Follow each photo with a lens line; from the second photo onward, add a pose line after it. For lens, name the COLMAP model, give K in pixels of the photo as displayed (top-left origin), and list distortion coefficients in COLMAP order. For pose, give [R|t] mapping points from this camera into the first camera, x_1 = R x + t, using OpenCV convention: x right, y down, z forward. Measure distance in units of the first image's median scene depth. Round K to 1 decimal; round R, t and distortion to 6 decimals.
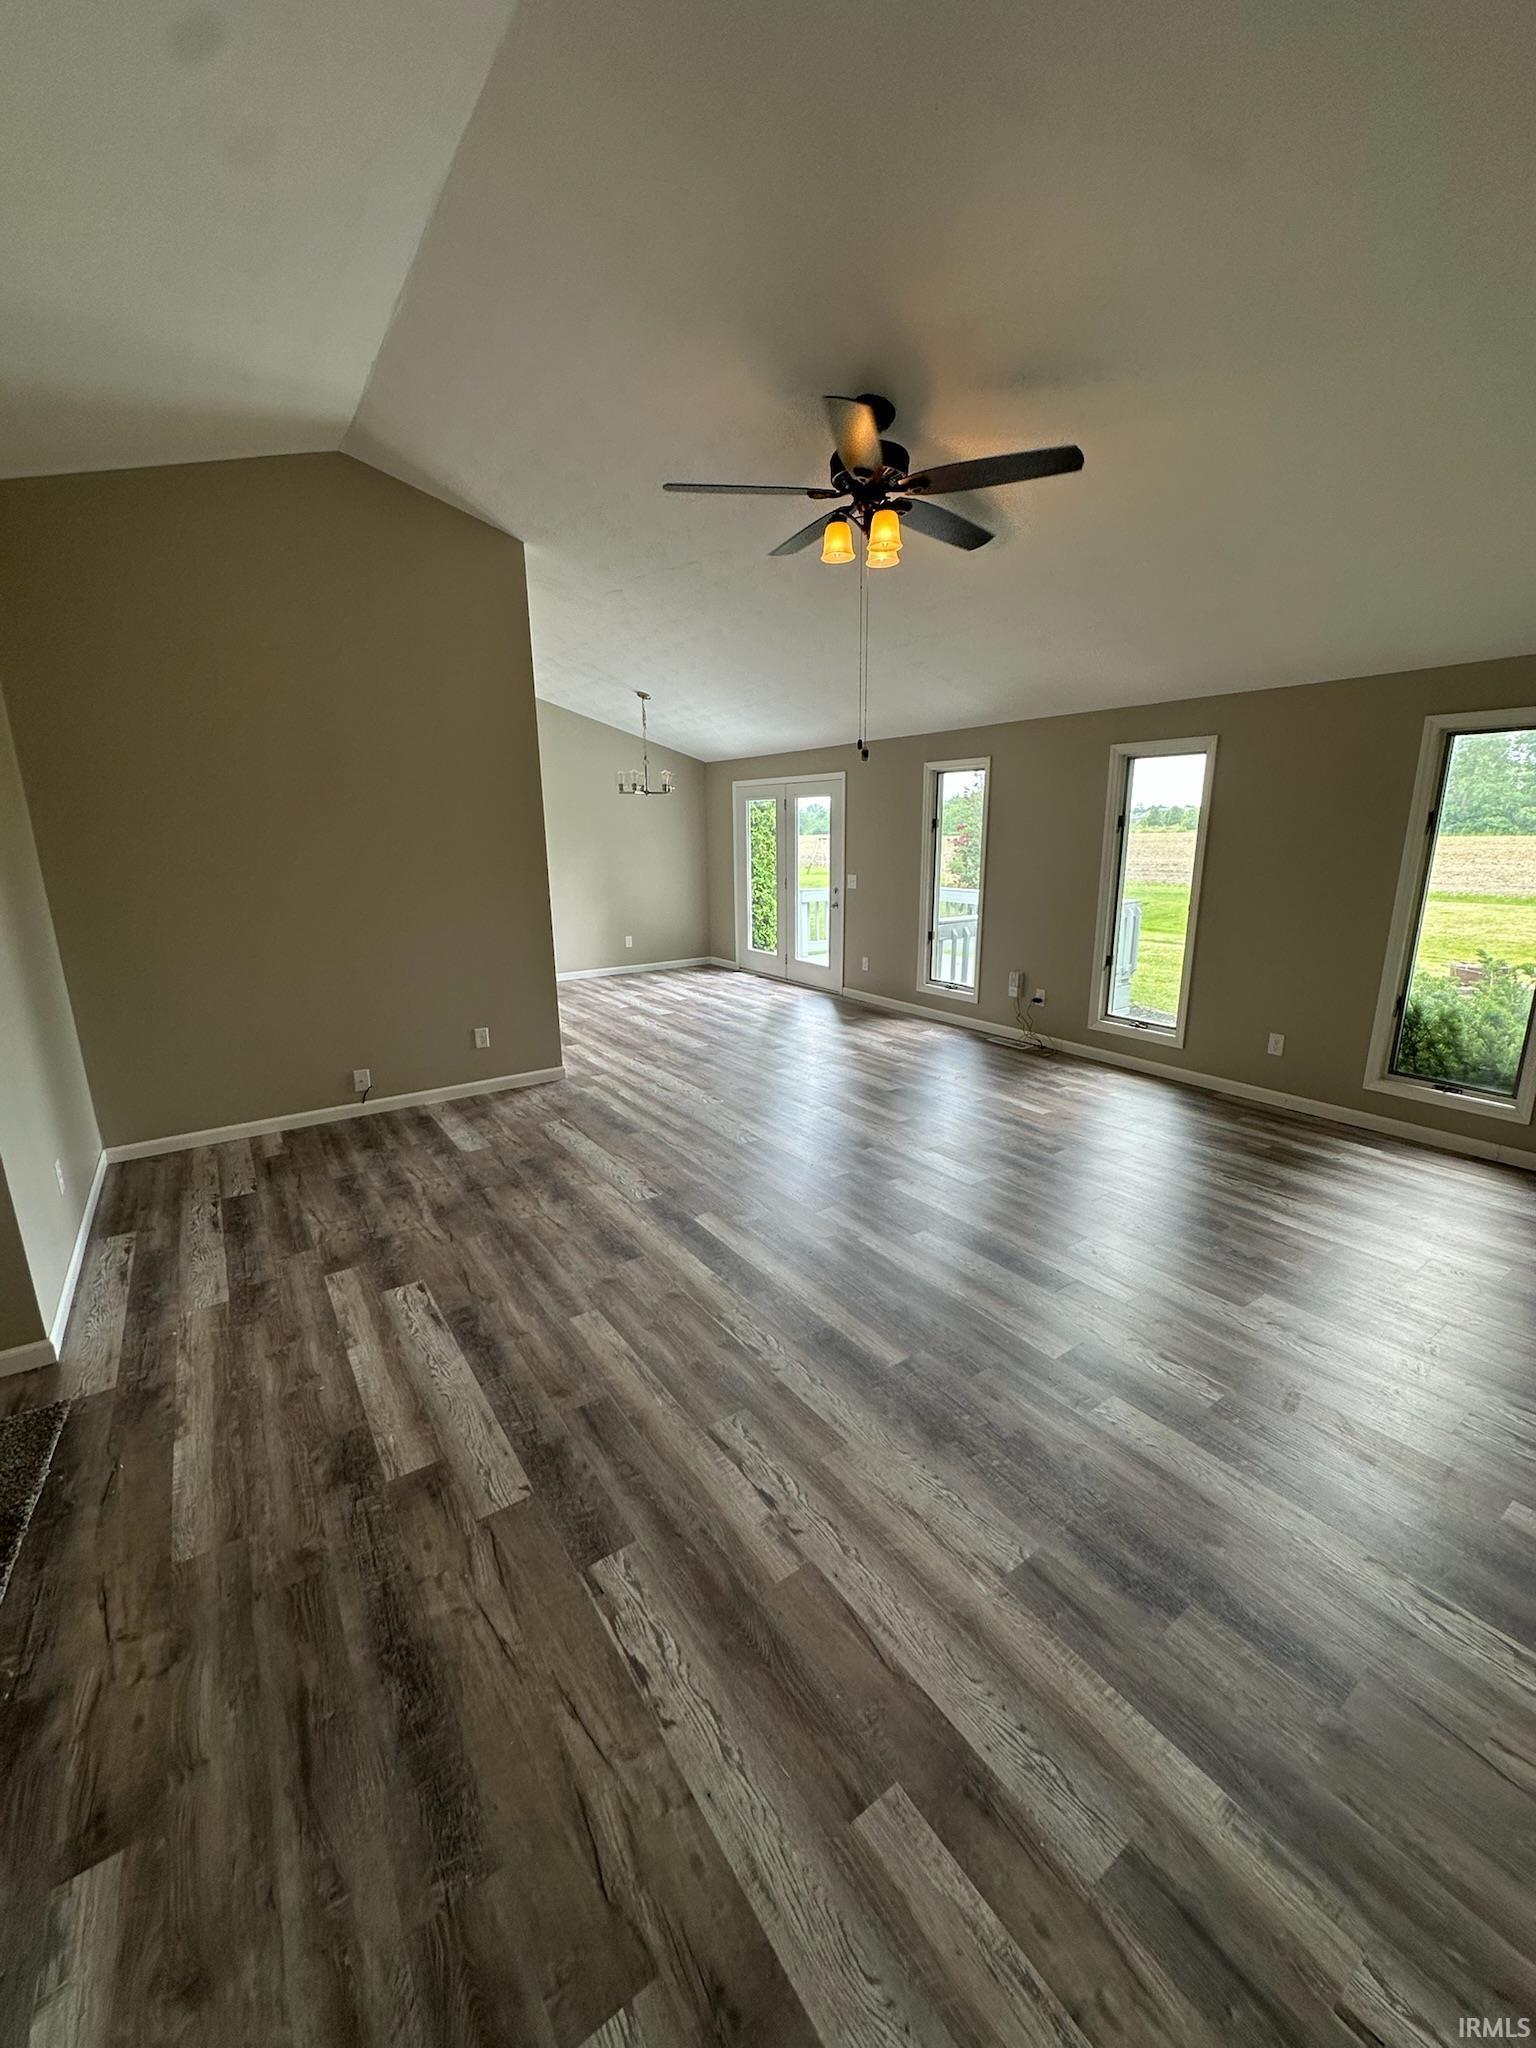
lens RADIAL K [[813.3, 0, 771.7], [0, 813.3, 1019.2], [0, 0, 1]] dist [-0.001532, 0.000814]
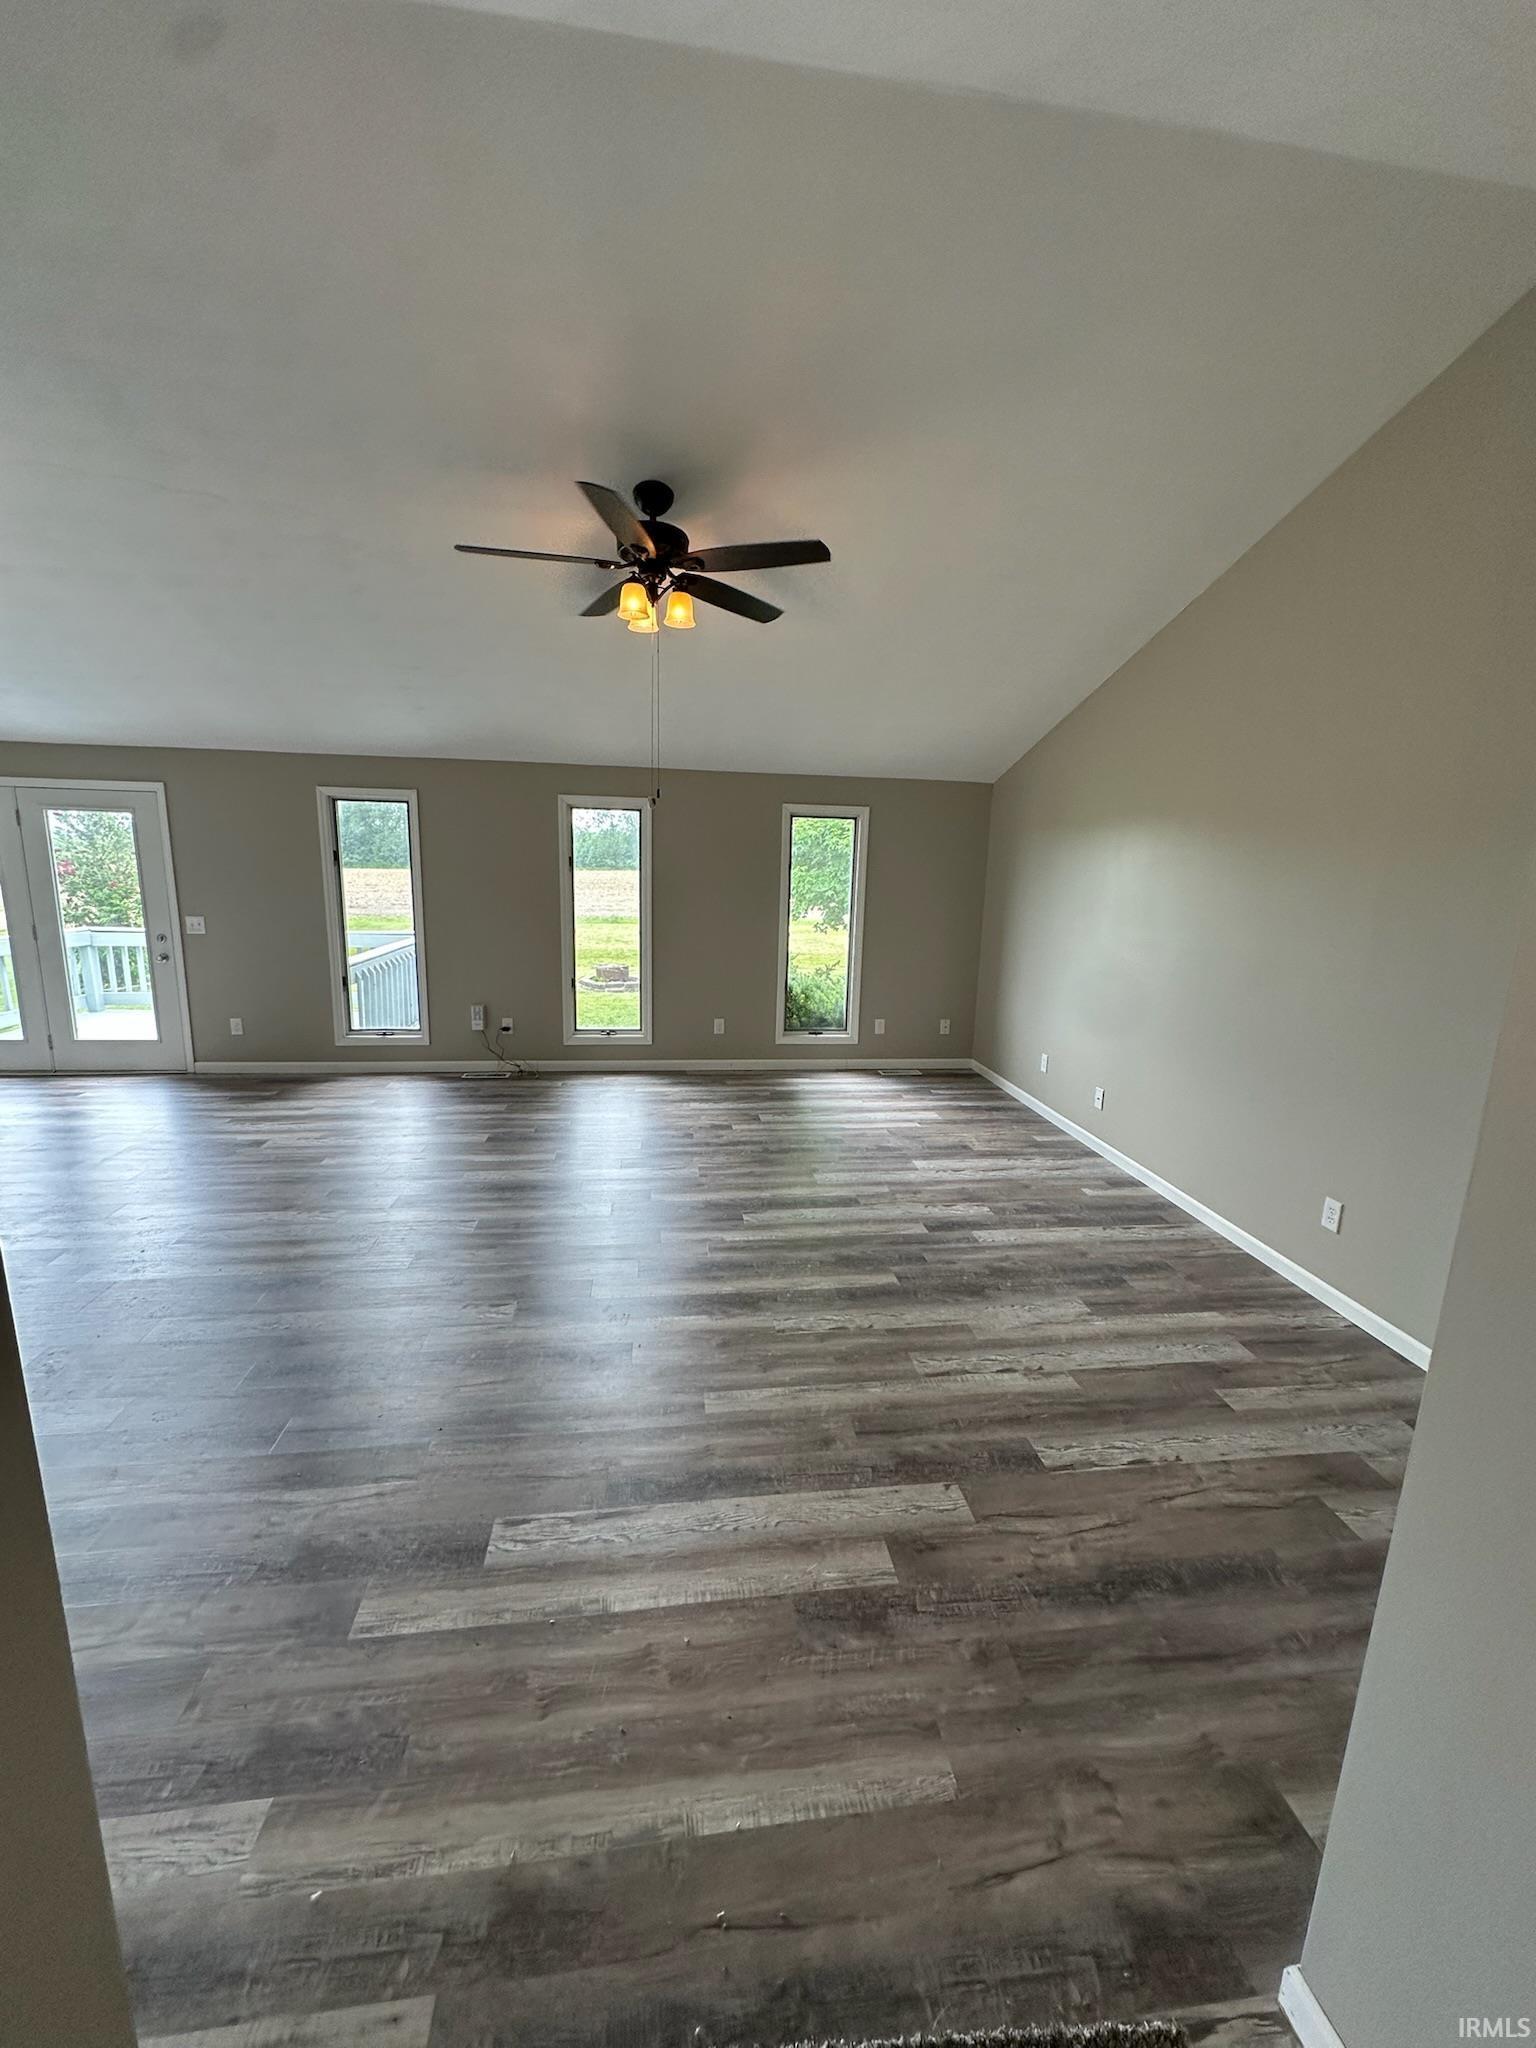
lens RADIAL K [[813.3, 0, 763.1], [0, 813.3, 1017.7], [0, 0, 1]] dist [-0.001532, 0.000814]
pose [[0.458742, -0.143683, 0.876876, -0.867962], [0.175960, 0.981987, 0.068851, -0.102440], [-0.870973, 0.122710, 0.475761, 0.426748]]
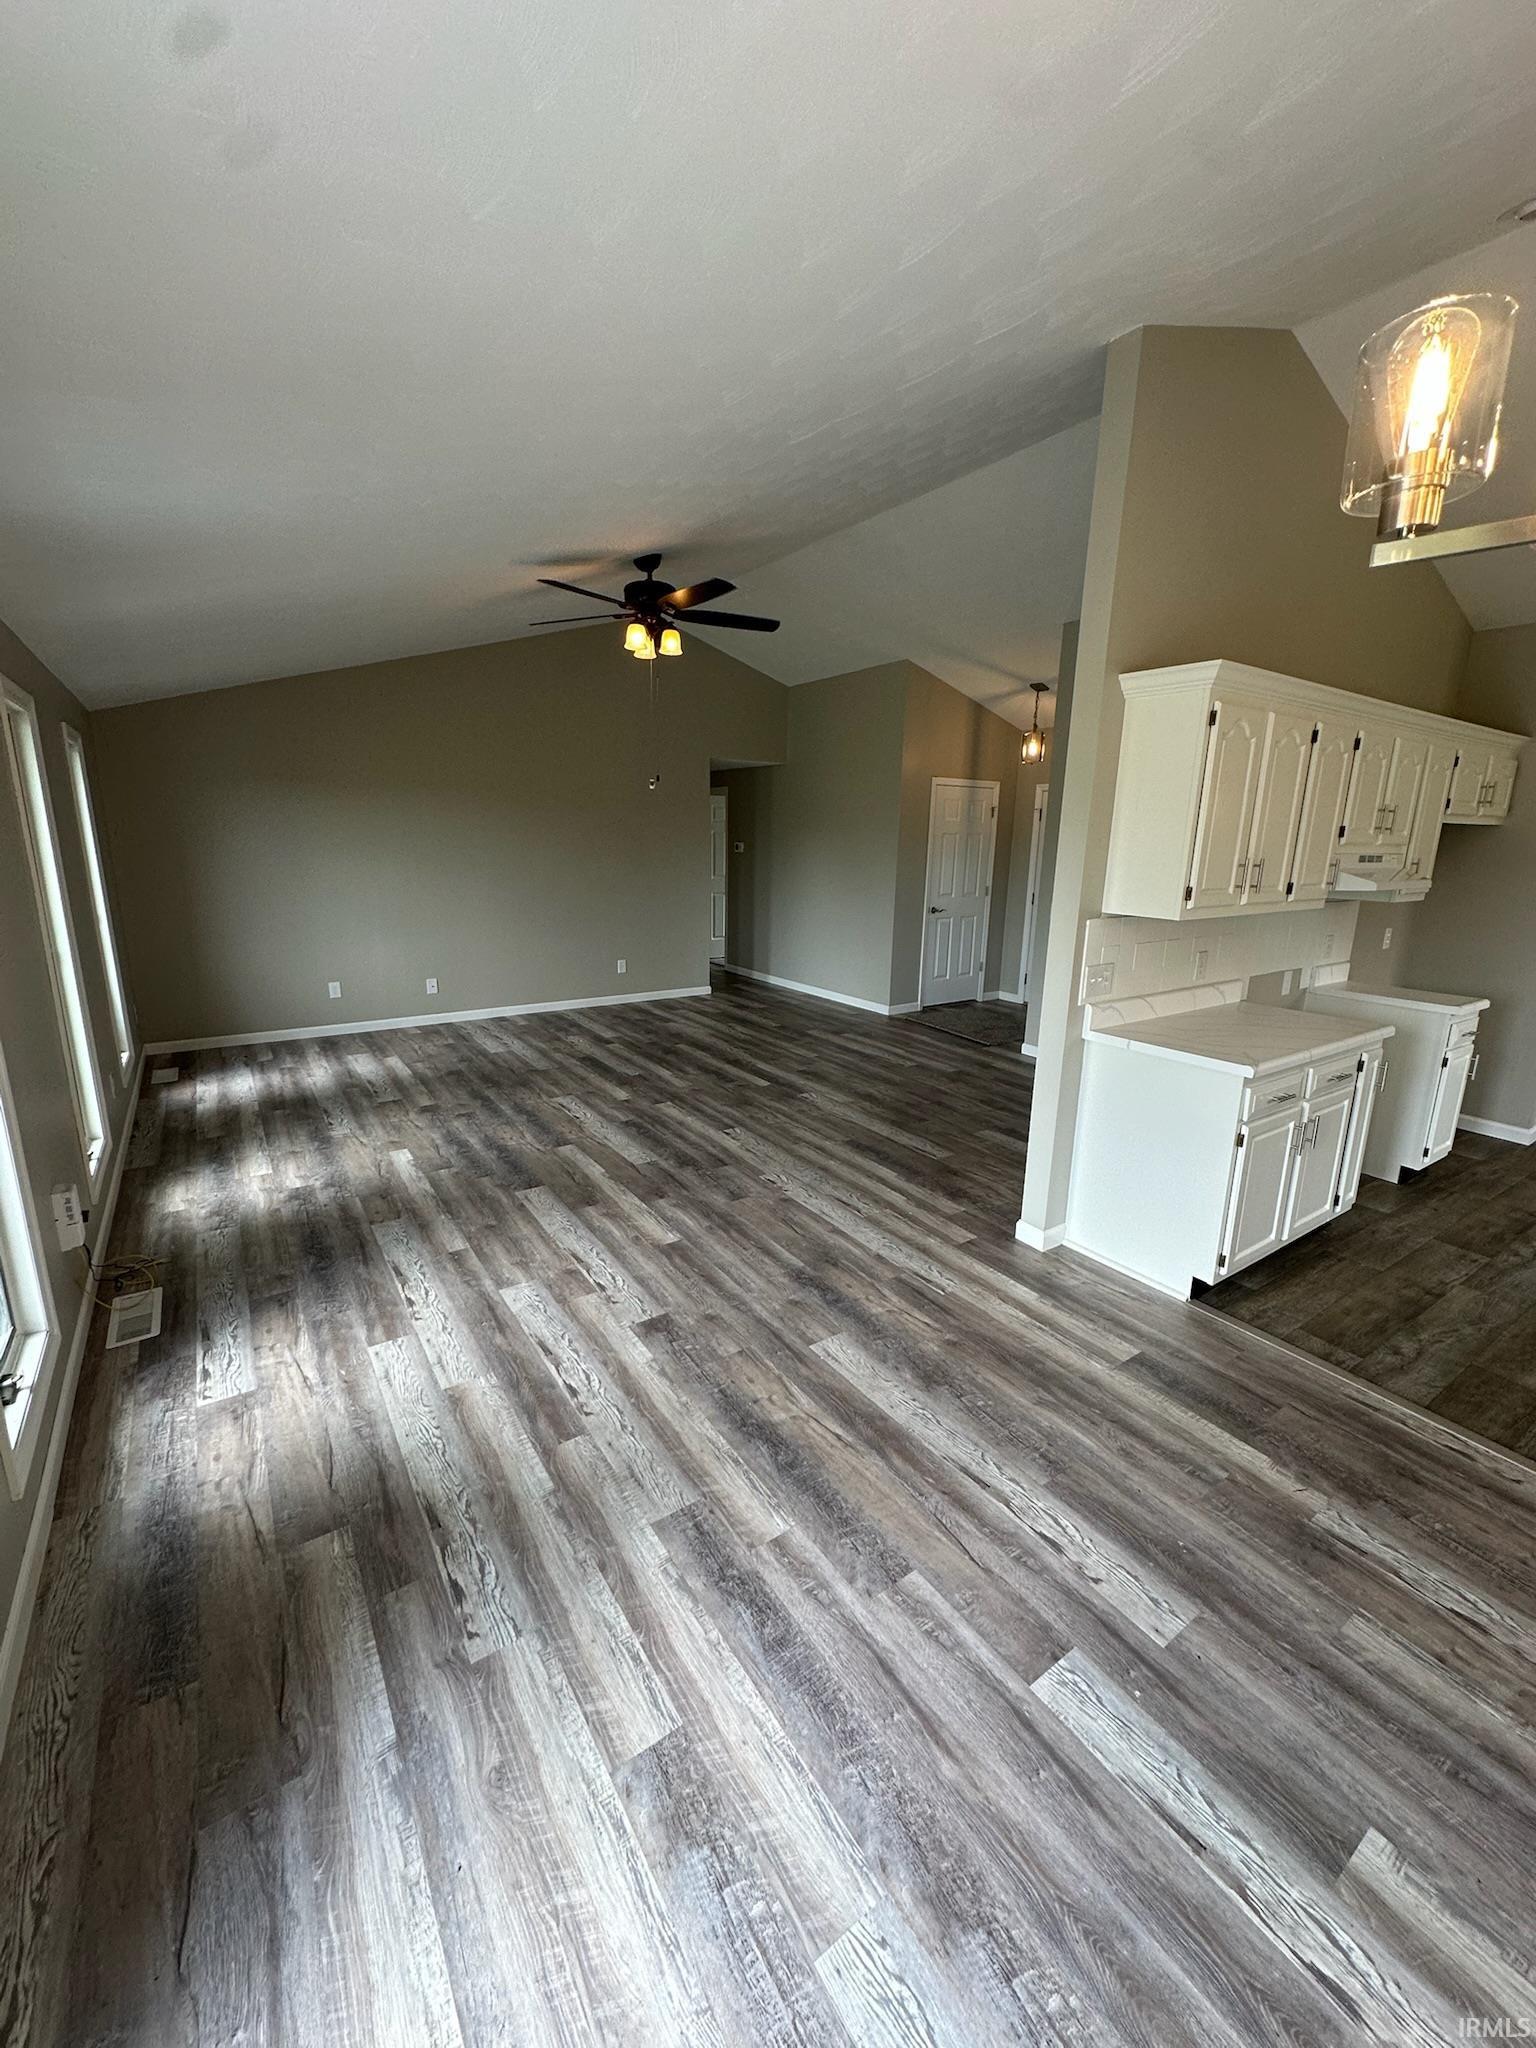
lens RADIAL K [[813.3, 0, 771.5], [0, 813.3, 1022.5], [0, 0, 1]] dist [-0.001532, 0.000814]
pose [[-0.999948, -0.008284, 0.005947, -0.120887], [-0.004720, 0.892947, 0.450137, -0.650018], [-0.009039, 0.450086, -0.892939, 2.697302]]
